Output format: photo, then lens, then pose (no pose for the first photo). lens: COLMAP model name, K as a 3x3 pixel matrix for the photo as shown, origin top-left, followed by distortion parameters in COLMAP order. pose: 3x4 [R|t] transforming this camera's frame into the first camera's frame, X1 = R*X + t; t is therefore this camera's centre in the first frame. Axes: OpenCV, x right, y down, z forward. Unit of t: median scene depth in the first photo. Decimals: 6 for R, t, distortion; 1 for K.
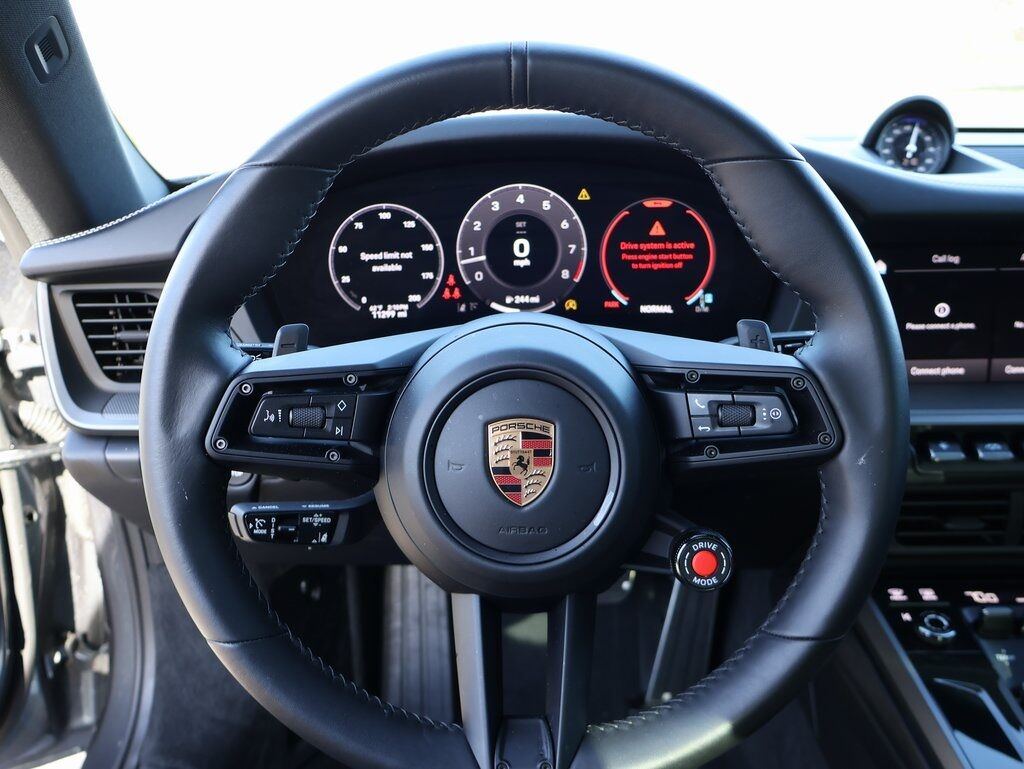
lens RADIAL K [[906.2, 0, 502.7], [0, 906.2, 391.7], [0, 0, 1]] dist [-0.016982, 0.014582]
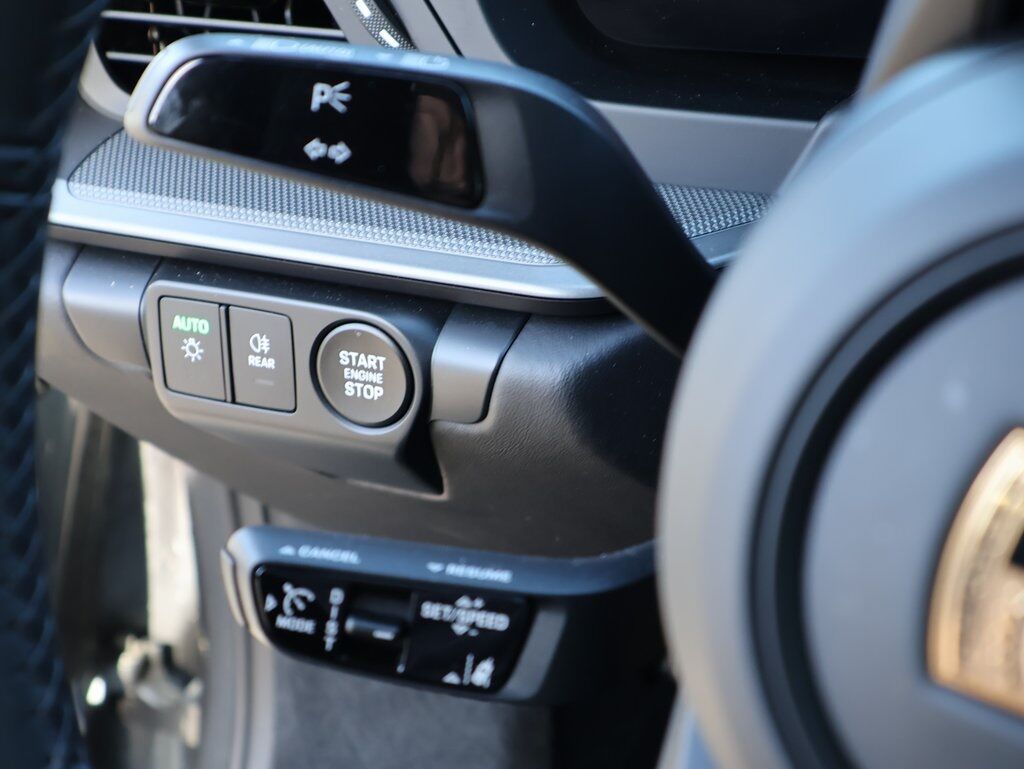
lens RADIAL K [[2010.3, 0, 511.3], [0, 2010.3, 385.6], [0, 0, 1]] dist [0.076359, 0.000000]
pose [[0.918001, 0.146026, -0.368715, 0.047340], [-0.091481, 0.982640, 0.161402, -0.042950], [0.385883, -0.114437, 0.915423, 0.275414]]
